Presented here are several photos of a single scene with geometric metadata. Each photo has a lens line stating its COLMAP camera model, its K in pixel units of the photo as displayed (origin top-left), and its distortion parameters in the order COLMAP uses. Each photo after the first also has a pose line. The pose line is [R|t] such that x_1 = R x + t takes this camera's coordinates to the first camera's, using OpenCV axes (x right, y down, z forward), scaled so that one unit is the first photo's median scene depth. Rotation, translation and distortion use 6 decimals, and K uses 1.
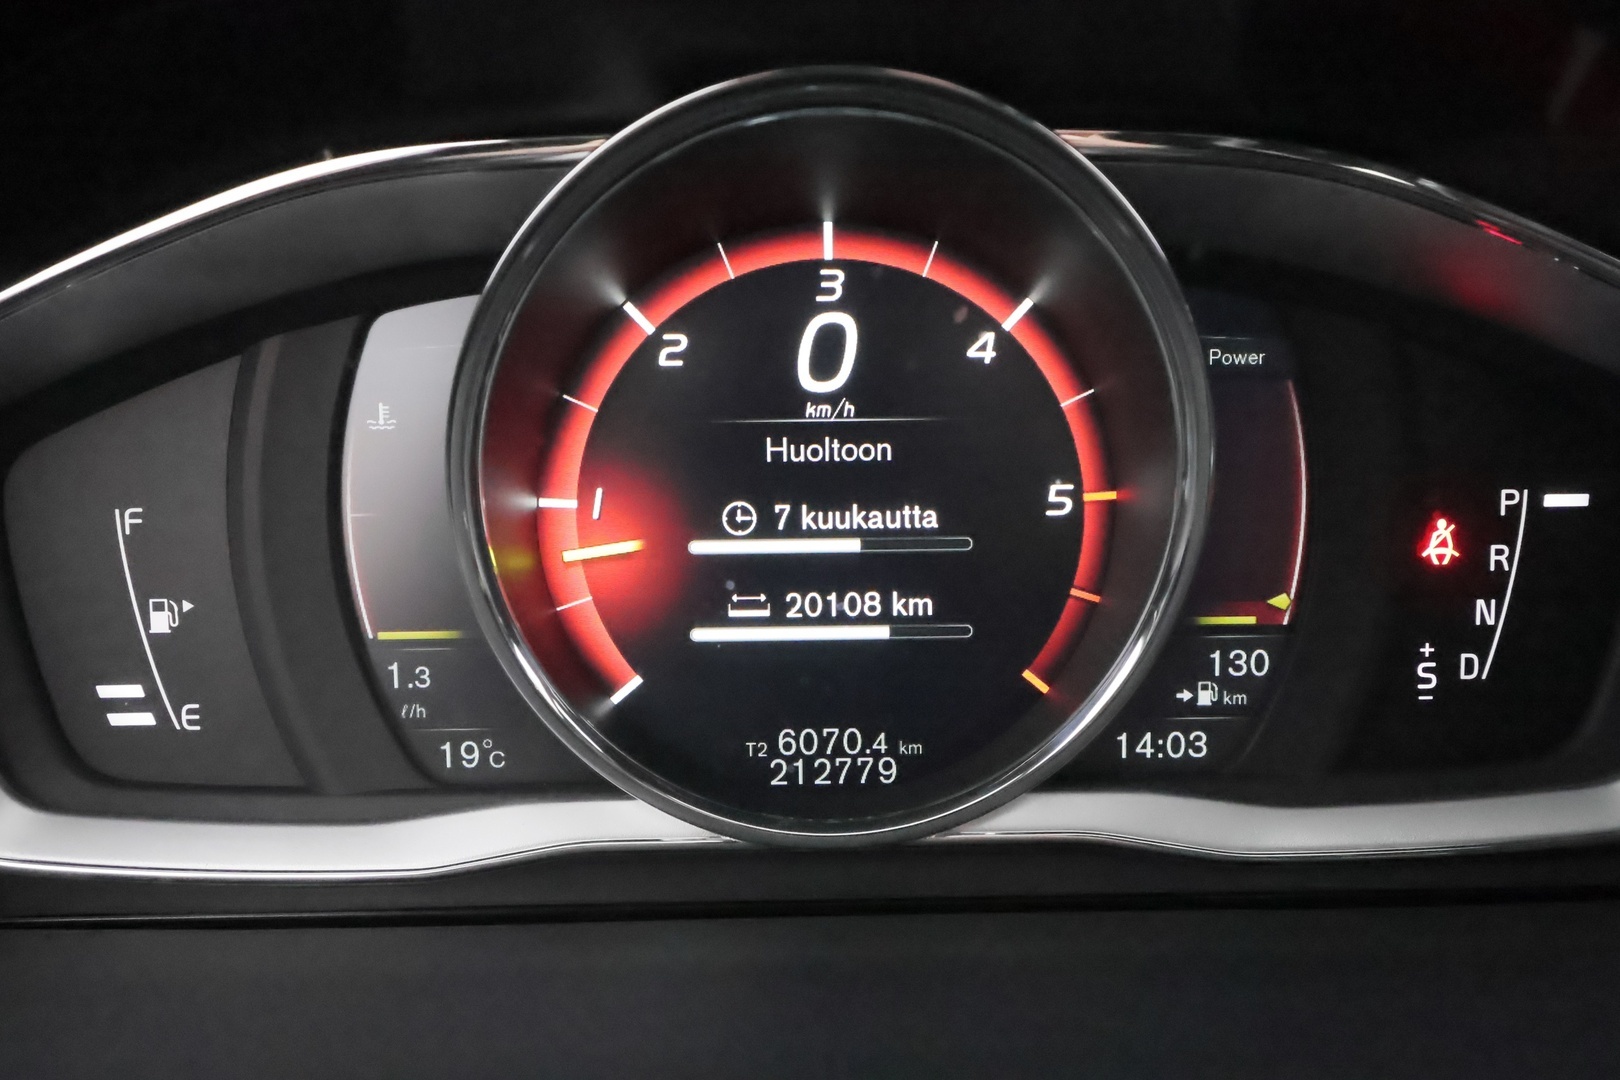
lens RADIAL K [[1345.8, 0, 820.1], [0, 1345.8, 537.1], [0, 0, 1]] dist [0.000972, 0.002769]
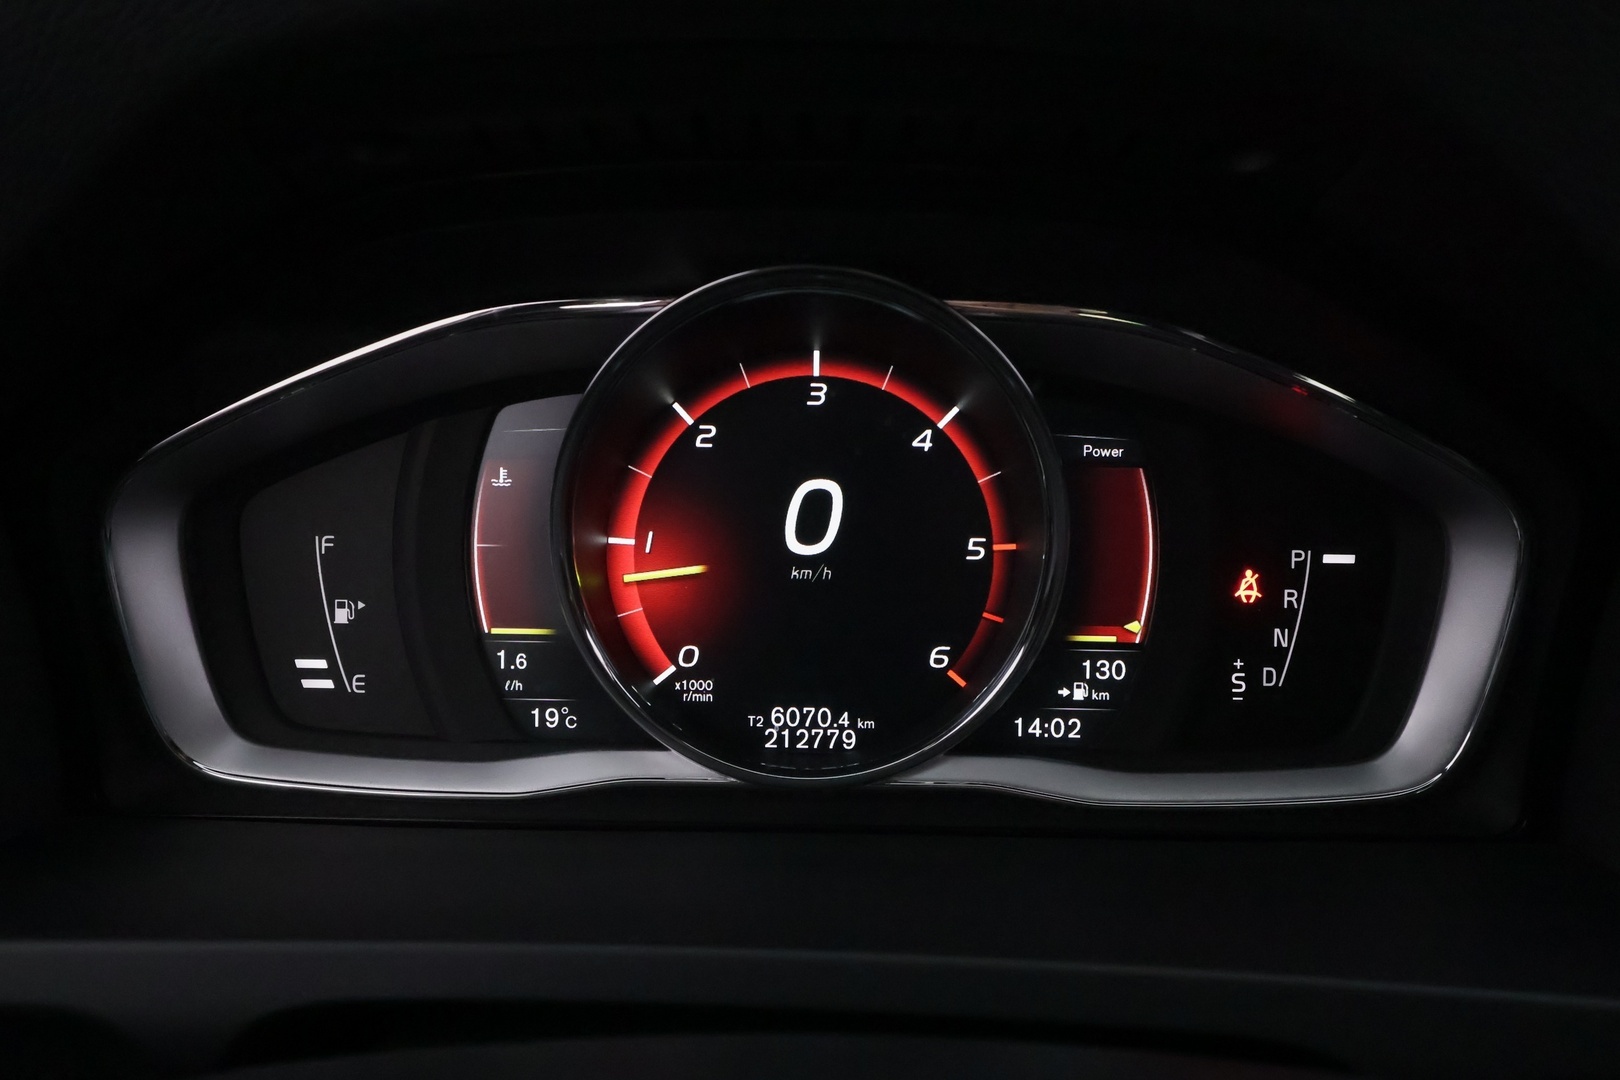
lens RADIAL K [[1287.5, 0, 803.2], [0, 1287.5, 540.4], [0, 0, 1]] dist [-0.000117, -0.001067]
pose [[0.999289, 0.027292, -0.026013, 0.032223], [-0.029116, 0.996940, -0.072549, 0.066808], [0.023953, 0.073255, 0.997026, -0.349954]]
